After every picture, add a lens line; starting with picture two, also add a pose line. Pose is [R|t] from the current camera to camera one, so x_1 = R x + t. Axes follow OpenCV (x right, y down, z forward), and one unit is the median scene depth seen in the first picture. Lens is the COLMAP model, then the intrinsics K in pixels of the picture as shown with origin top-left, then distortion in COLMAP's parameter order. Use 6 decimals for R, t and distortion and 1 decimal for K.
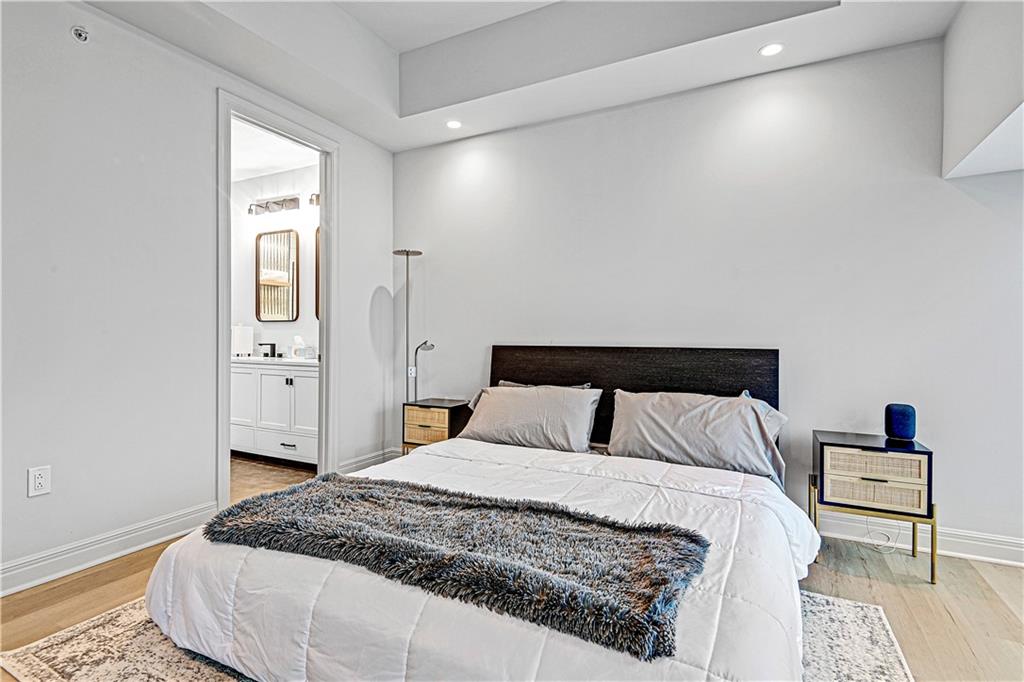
lens RADIAL K [[474.8, 0, 508.0], [0, 474.8, 340.8], [0, 0, 1]] dist [0.039558, -0.031567]
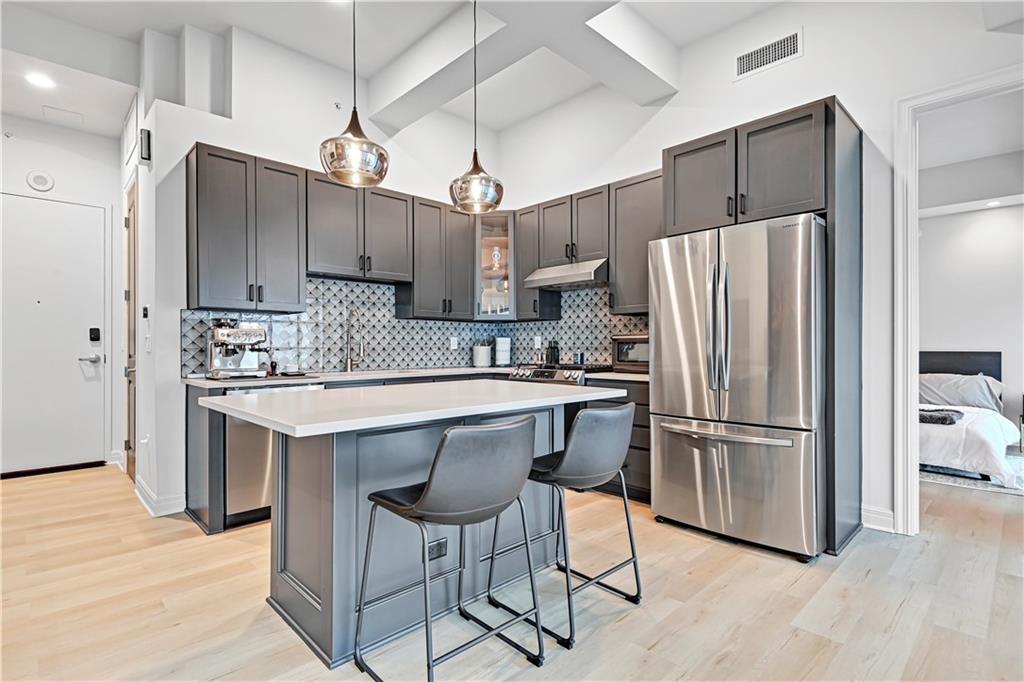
lens RADIAL K [[474.8, 0, 508.0], [0, 474.8, 340.8], [0, 0, 1]] dist [0.039558, -0.031567]
pose [[0.945215, -0.007935, -0.326351, -0.700380], [0.001897, 0.999821, -0.018817, 0.007626], [0.326442, 0.017167, 0.945061, -1.501383]]
